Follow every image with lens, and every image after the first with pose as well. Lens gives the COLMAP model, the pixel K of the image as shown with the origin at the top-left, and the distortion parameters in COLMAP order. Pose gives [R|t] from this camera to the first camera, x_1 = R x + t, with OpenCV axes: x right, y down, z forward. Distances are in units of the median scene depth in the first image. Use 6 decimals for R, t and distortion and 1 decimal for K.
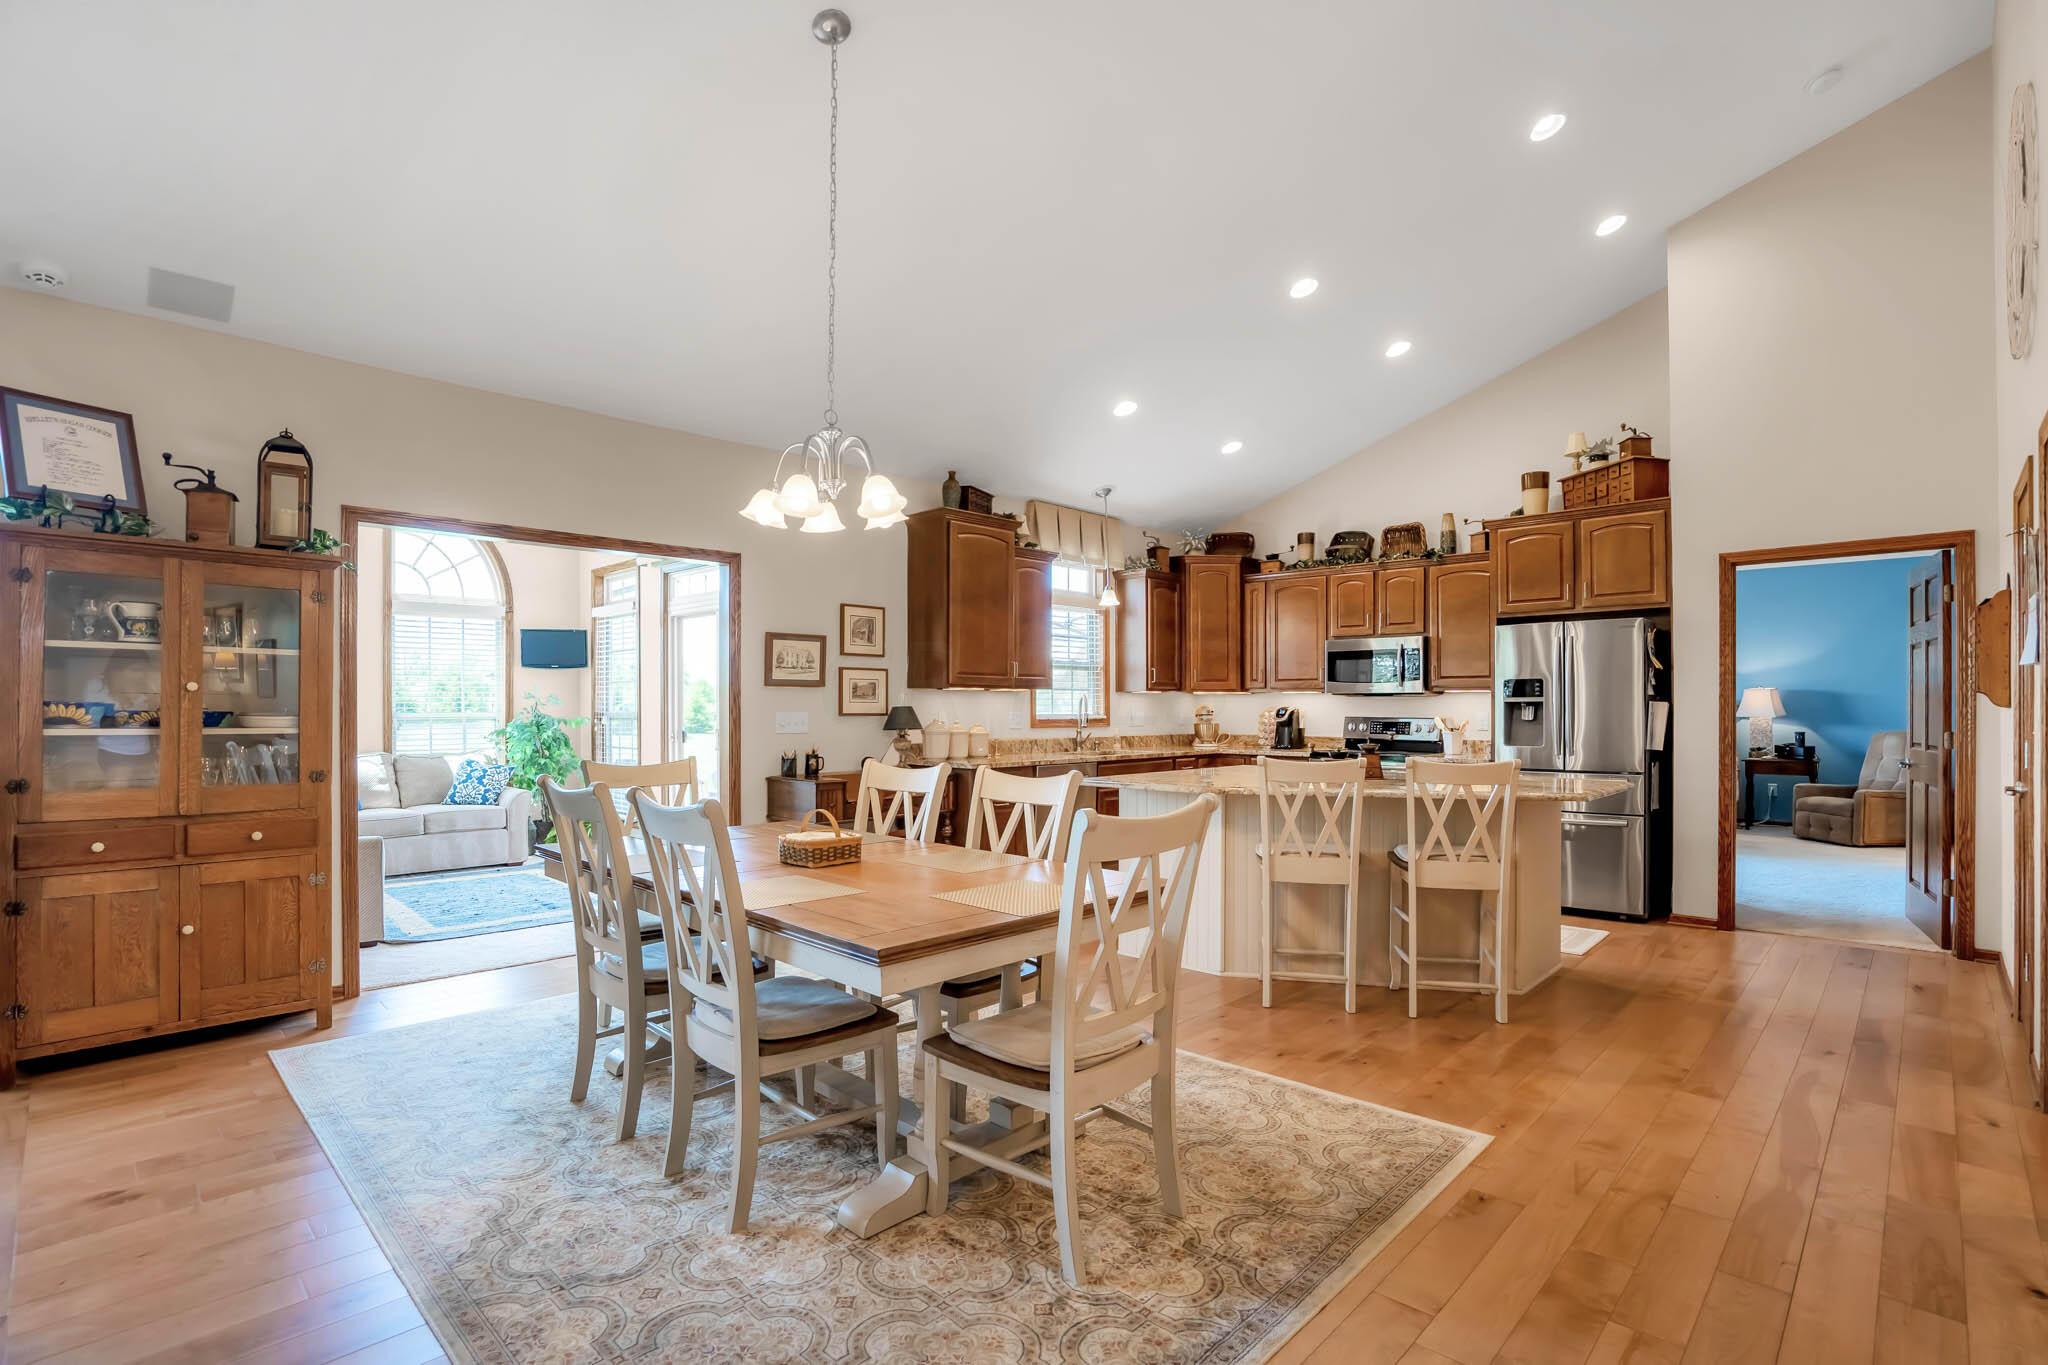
lens RADIAL K [[975.1, 0, 1020.1], [0, 975.1, 697.7], [0, 0, 1]] dist [-0.000888, 0.000140]
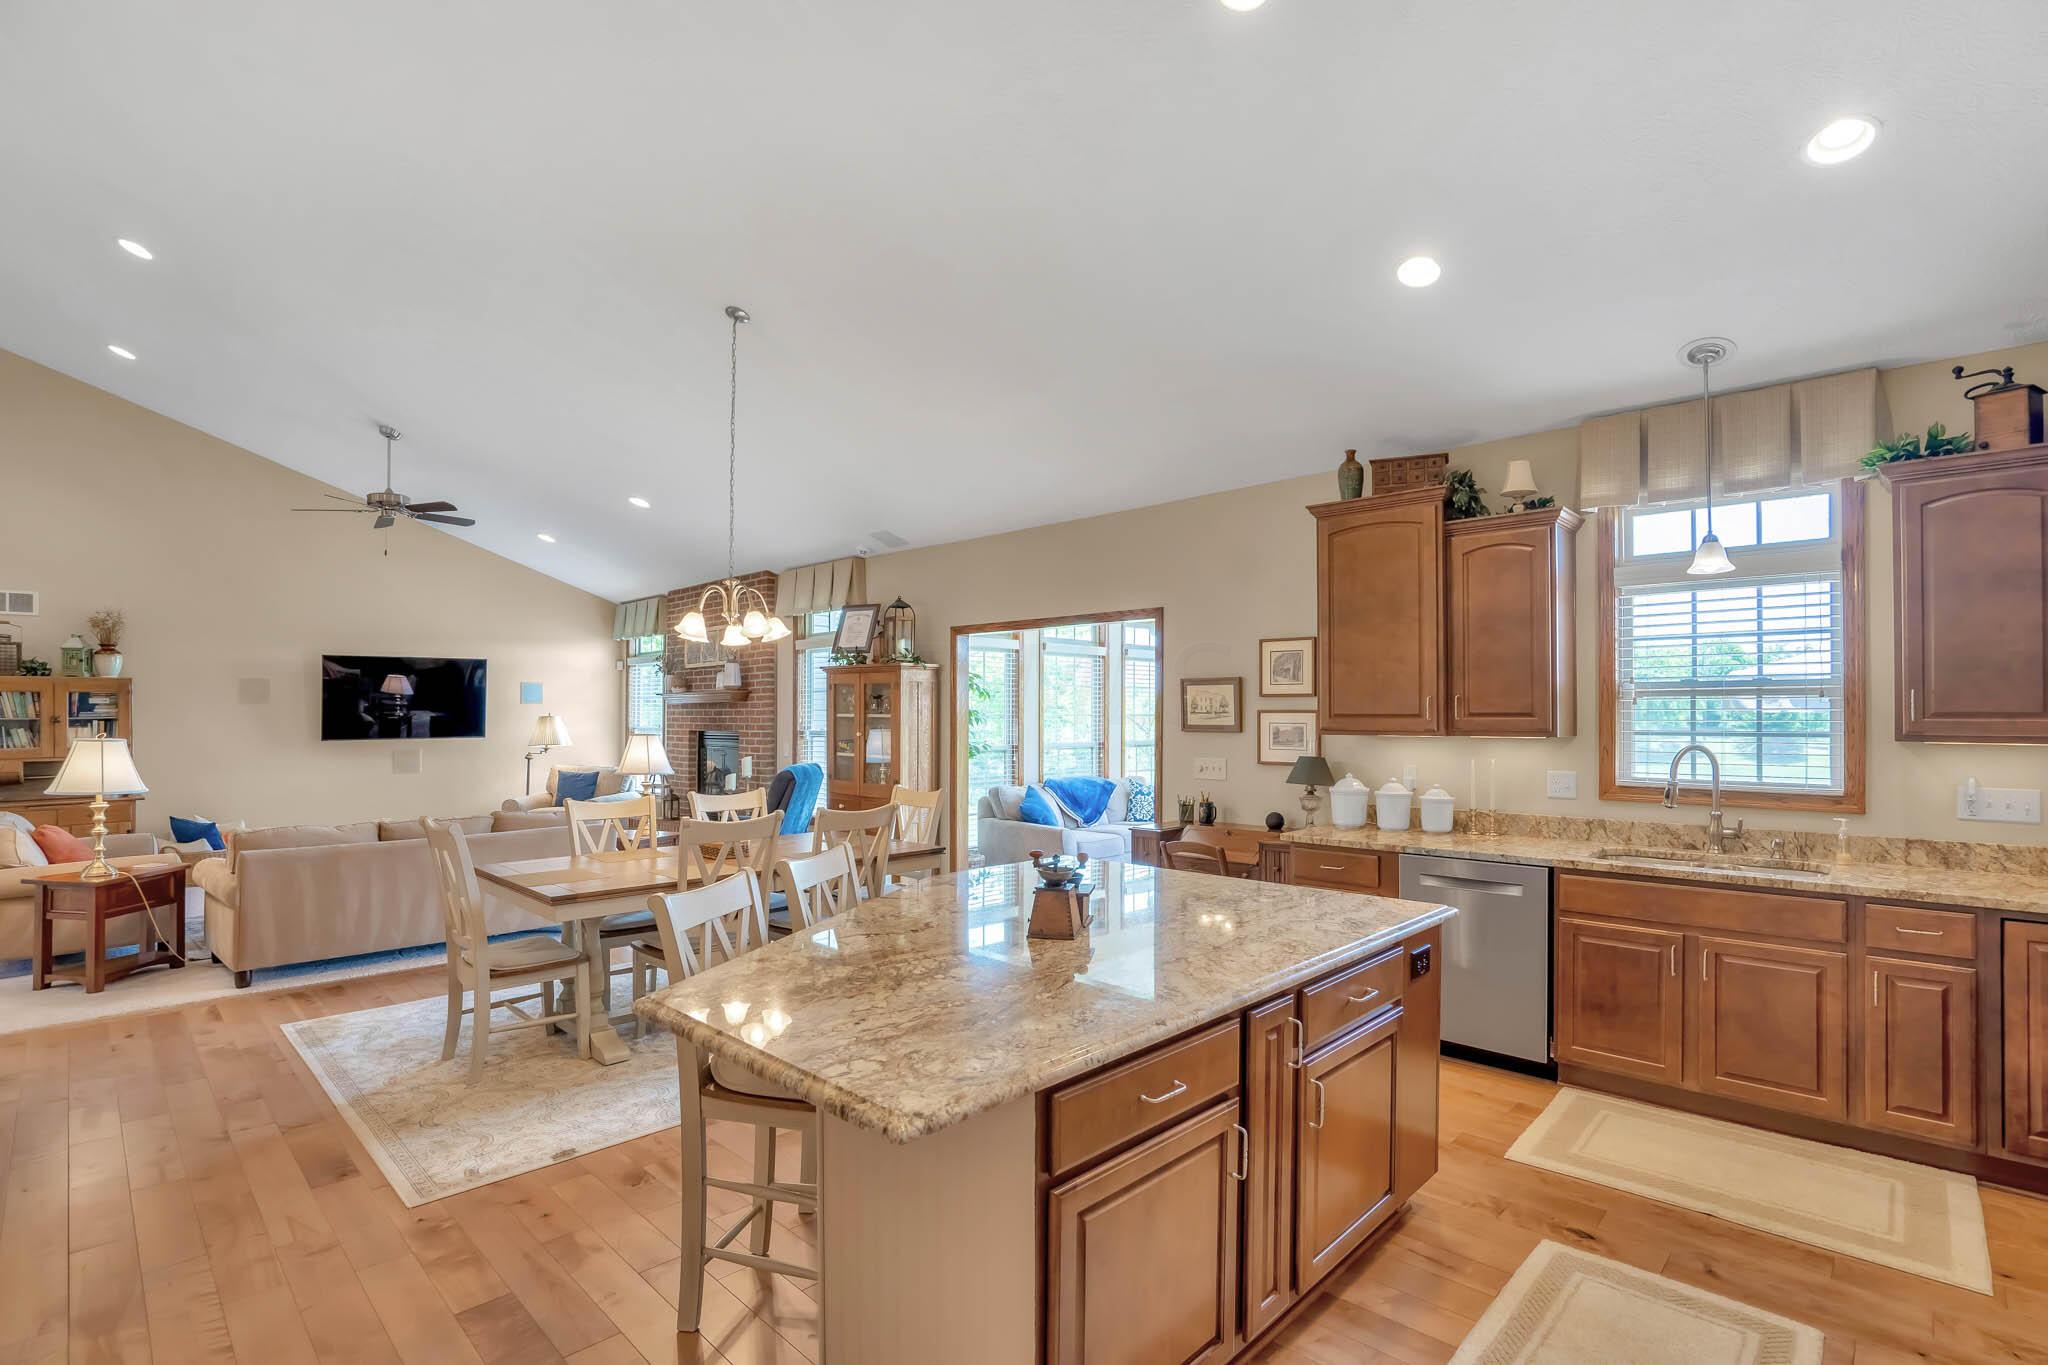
lens RADIAL K [[975.1, 0, 1028.0], [0, 975.1, 702.3], [0, 0, 1]] dist [-0.000888, 0.000140]
pose [[0.033151, -0.013610, -0.999358, 0.692091], [0.012939, 0.999829, -0.013188, -0.028766], [0.999367, -0.012494, 0.033322, 0.734952]]
